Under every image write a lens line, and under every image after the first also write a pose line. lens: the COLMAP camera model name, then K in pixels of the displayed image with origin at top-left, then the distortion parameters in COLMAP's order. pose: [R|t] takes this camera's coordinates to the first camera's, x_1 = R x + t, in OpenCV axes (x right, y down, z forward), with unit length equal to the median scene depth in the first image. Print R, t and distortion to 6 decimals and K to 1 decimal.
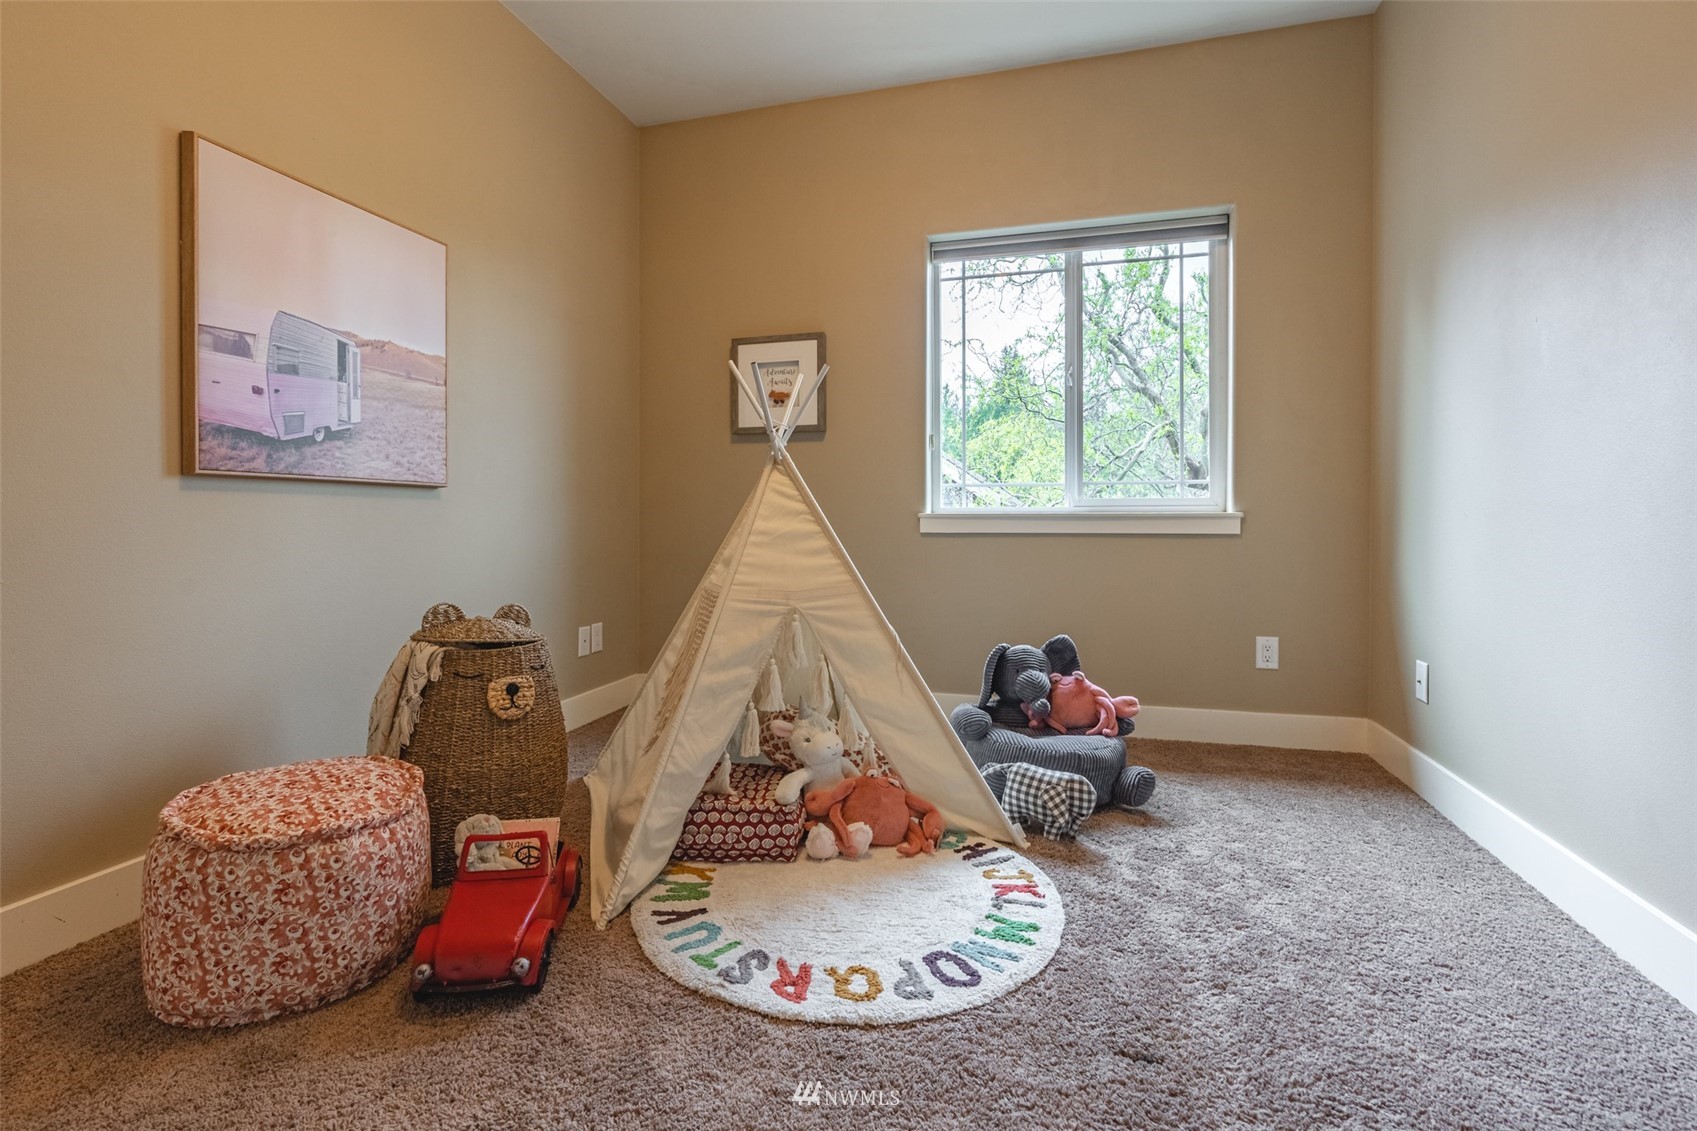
lens RADIAL K [[769.9, 0, 845.5], [0, 769.9, 528.7], [0, 0, 1]] dist [0.000412, 0.000188]
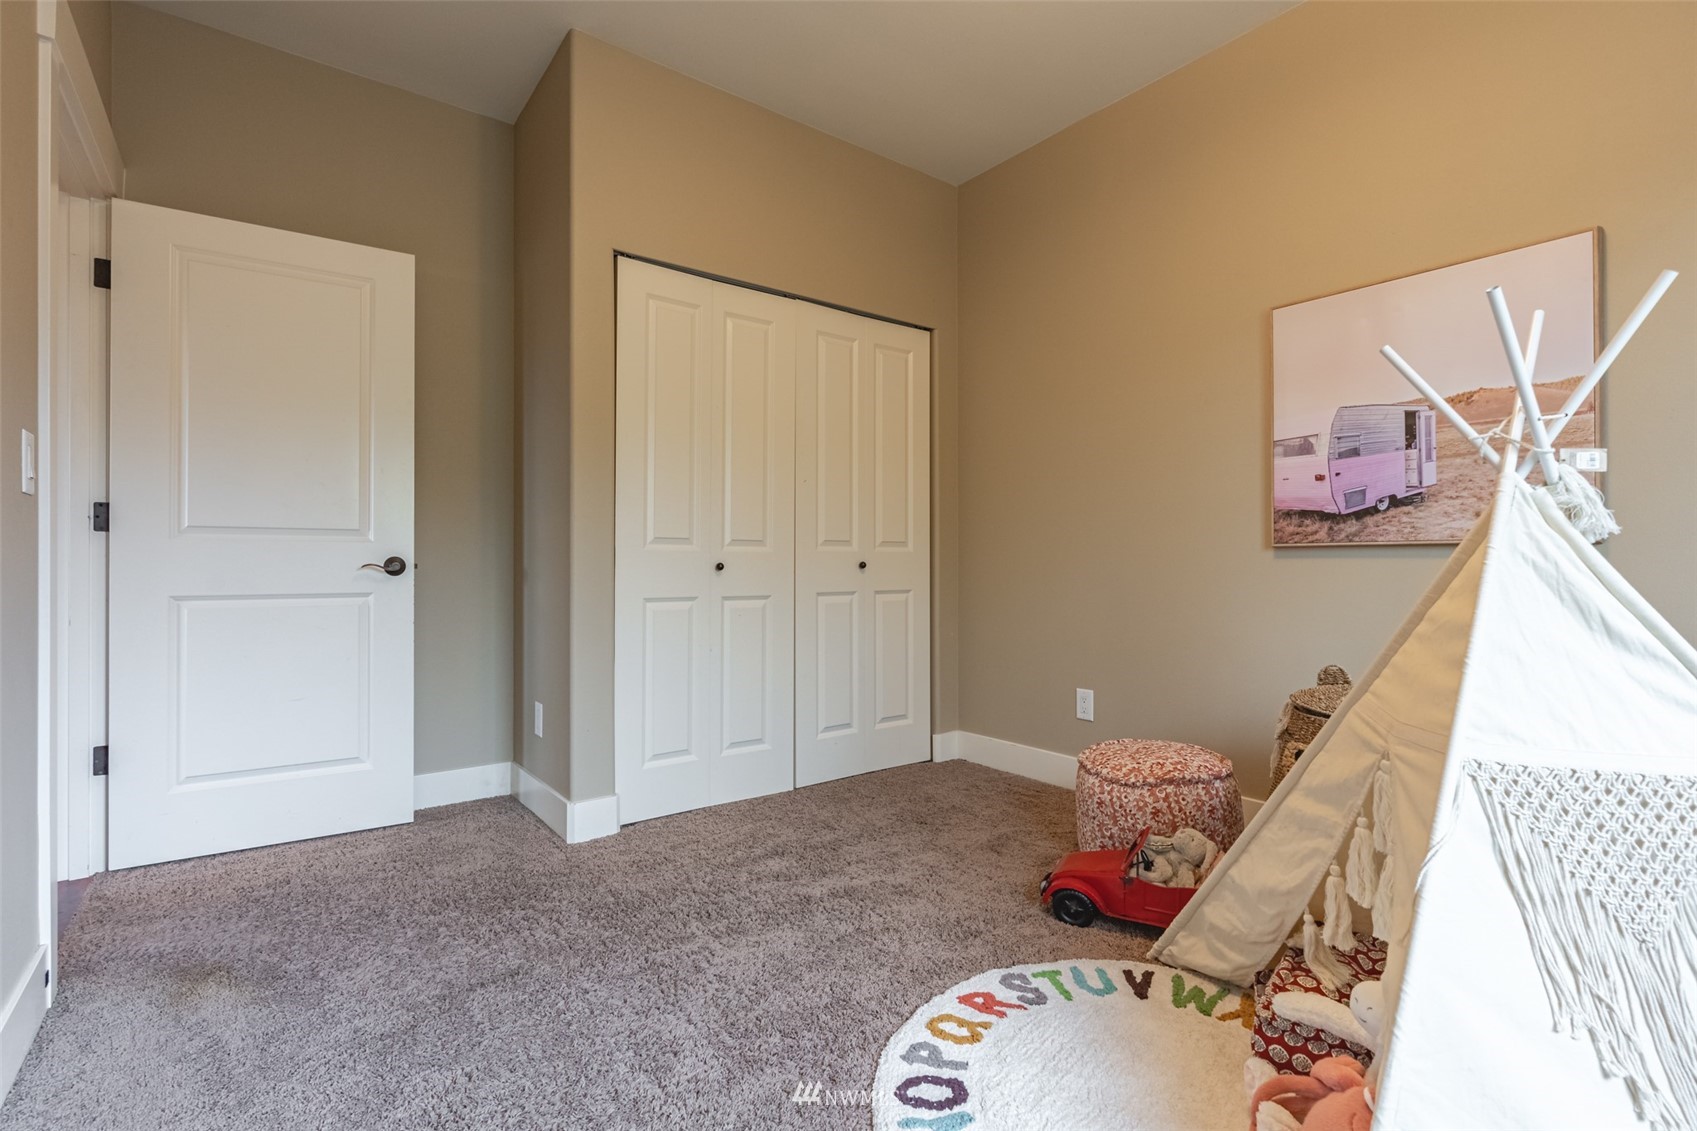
lens RADIAL K [[786.5, 0, 840.4], [0, 786.5, 562.9], [0, 0, 1]] dist [-0.012248, 0.007219]
pose [[-0.605656, -0.004056, -0.795716, 0.745088], [-0.014196, 0.999883, 0.005708, -0.036777], [0.795600, 0.014754, -0.605643, 1.172655]]
